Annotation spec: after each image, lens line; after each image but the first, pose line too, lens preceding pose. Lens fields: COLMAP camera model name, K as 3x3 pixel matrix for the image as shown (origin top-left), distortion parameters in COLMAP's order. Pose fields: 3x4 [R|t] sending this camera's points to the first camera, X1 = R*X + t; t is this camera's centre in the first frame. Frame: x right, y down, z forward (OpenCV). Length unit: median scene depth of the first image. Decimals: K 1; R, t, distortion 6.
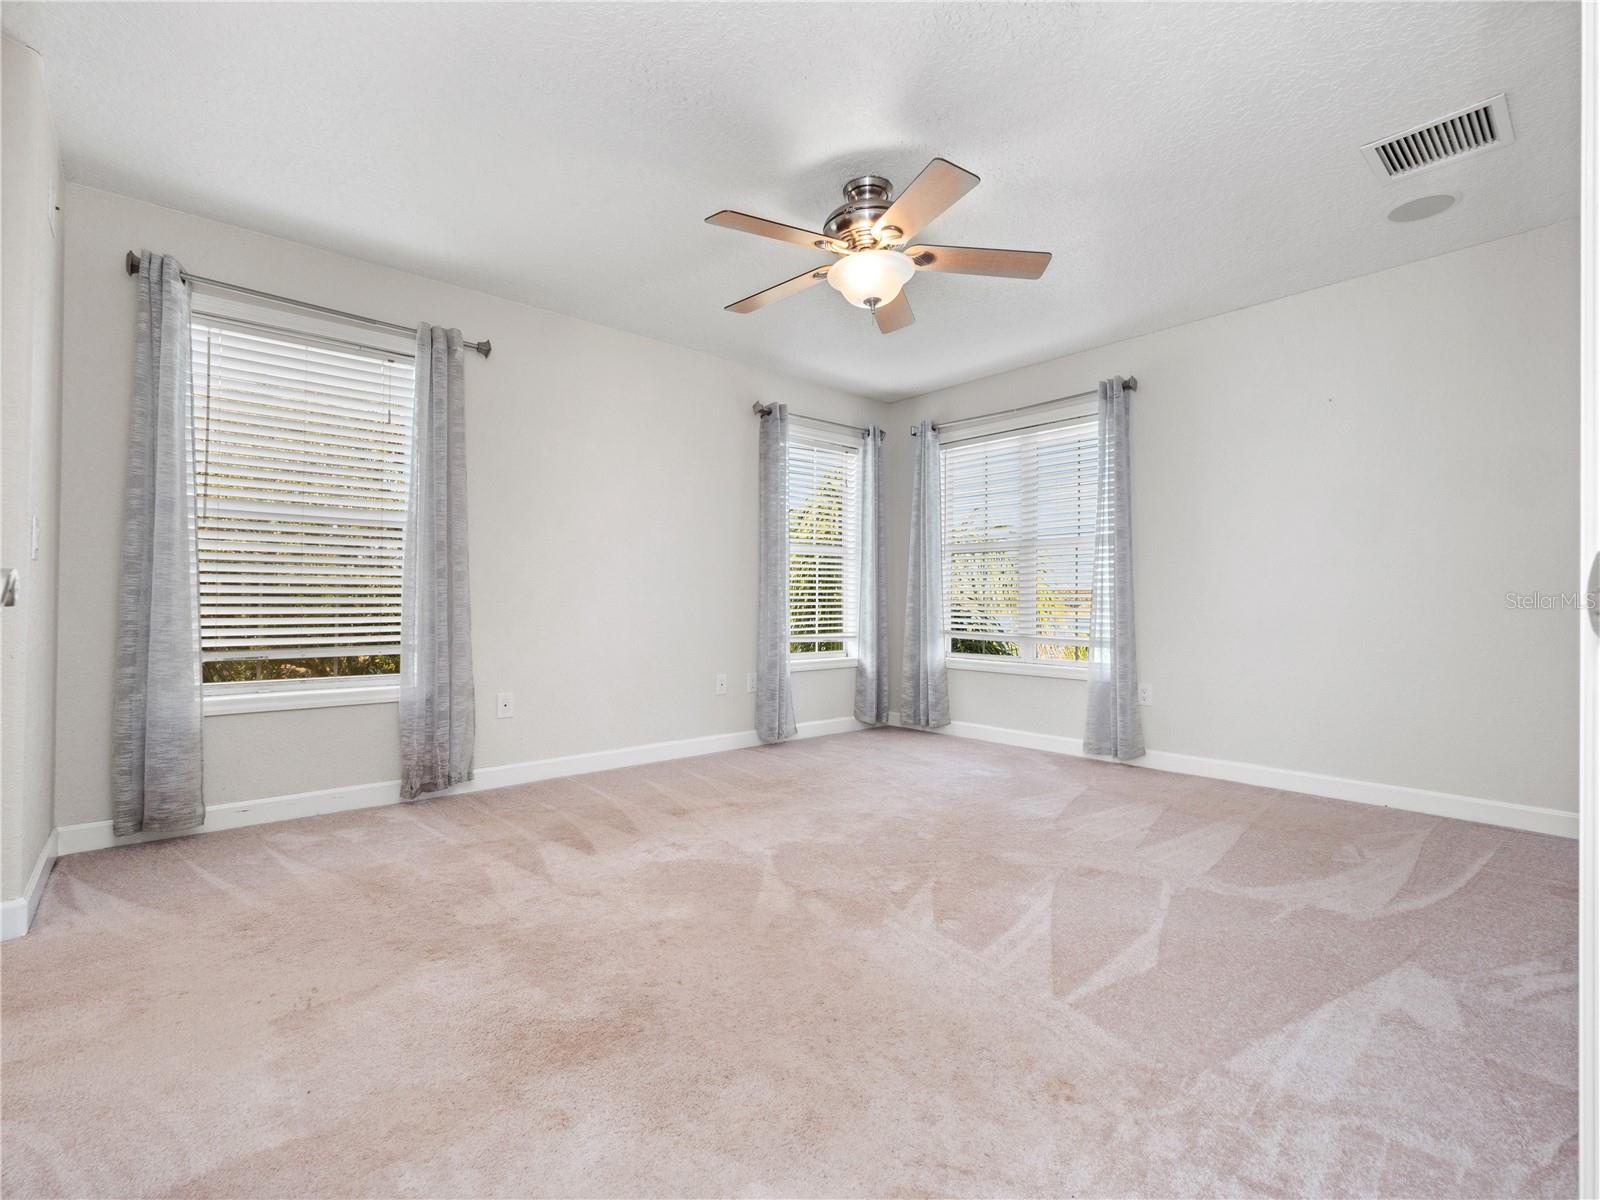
lens RADIAL K [[738.6, 0, 786.9], [0, 738.6, 590.3], [0, 0, 1]] dist [-0.002889, -0.001226]
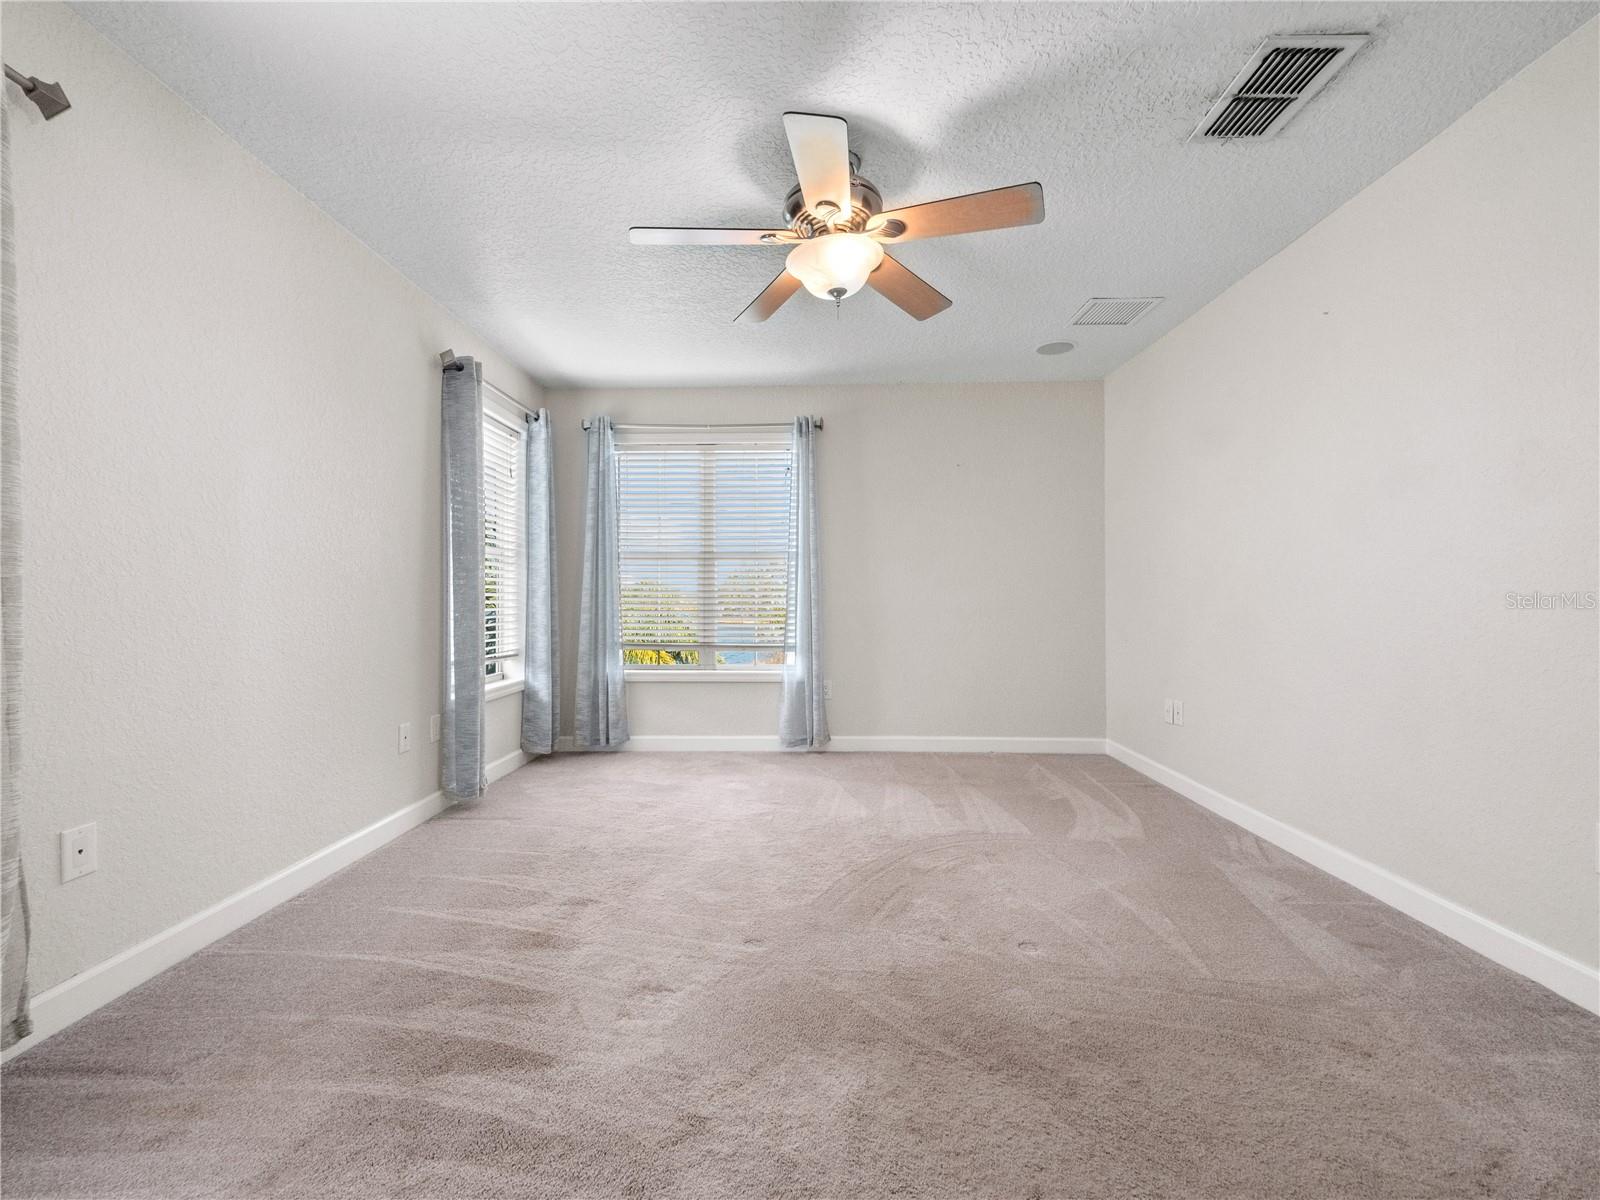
lens RADIAL K [[673.7, 0, 775.3], [0, 673.7, 597.3], [0, 0, 1]] dist [-0.009964, 0.000308]
pose [[0.673978, -0.003085, 0.738745, -0.315255], [-0.010845, 0.999842, 0.014069, -0.019431], [-0.738672, -0.017494, 0.673838, 0.290286]]
